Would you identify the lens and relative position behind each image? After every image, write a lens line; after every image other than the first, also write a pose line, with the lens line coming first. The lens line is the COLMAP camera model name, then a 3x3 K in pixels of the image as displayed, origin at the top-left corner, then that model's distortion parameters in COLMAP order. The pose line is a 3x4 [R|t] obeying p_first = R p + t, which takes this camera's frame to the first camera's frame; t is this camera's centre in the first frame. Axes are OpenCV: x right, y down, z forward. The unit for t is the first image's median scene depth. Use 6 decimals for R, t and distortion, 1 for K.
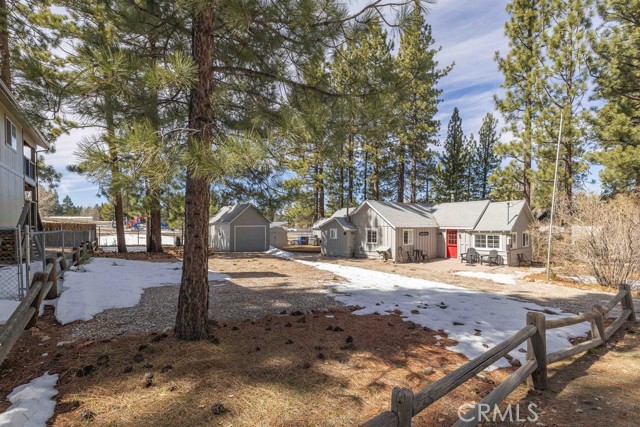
lens RADIAL K [[276.0, 0, 315.4], [0, 276.0, 228.2], [0, 0, 1]] dist [0.013133, -0.000385]
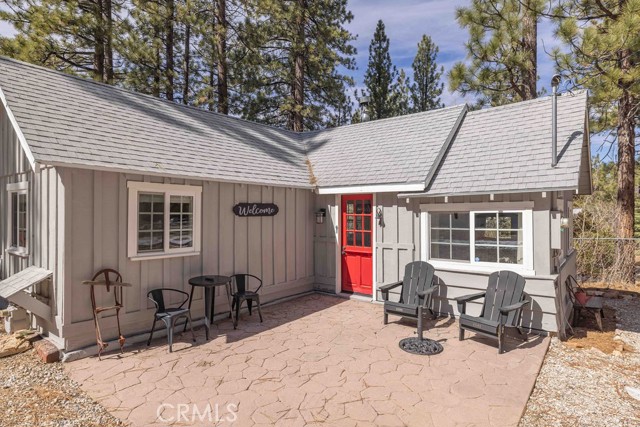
lens RADIAL K [[369.4, 0, 318.6], [0, 369.4, 212.4], [0, 0, 1]] dist [-0.021591, 0.000449]
pose [[0.957717, 0.005624, 0.287656, 0.341414], [-0.001172, 0.999877, -0.015646, 0.027549], [-0.287709, 0.014647, 0.957606, 0.636702]]
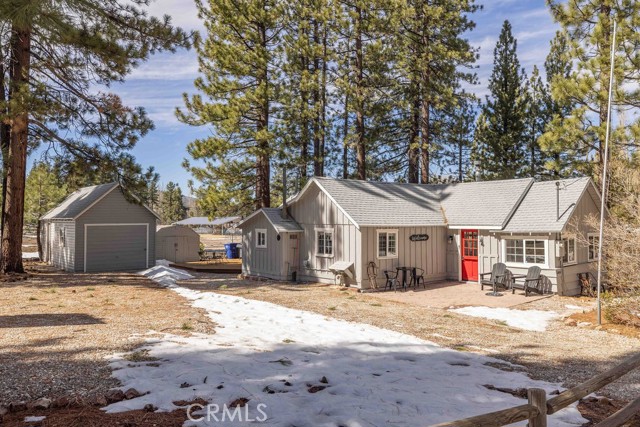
lens RADIAL K [[483.6, 0, 314.8], [0, 483.6, 213.2], [0, 0, 1]] dist [0.003286, 0.011102]
pose [[0.998774, -0.000327, 0.049508, 0.133797], [0.001866, 0.999516, -0.031061, 0.000760], [-0.049474, 0.031116, 0.998291, 0.044548]]
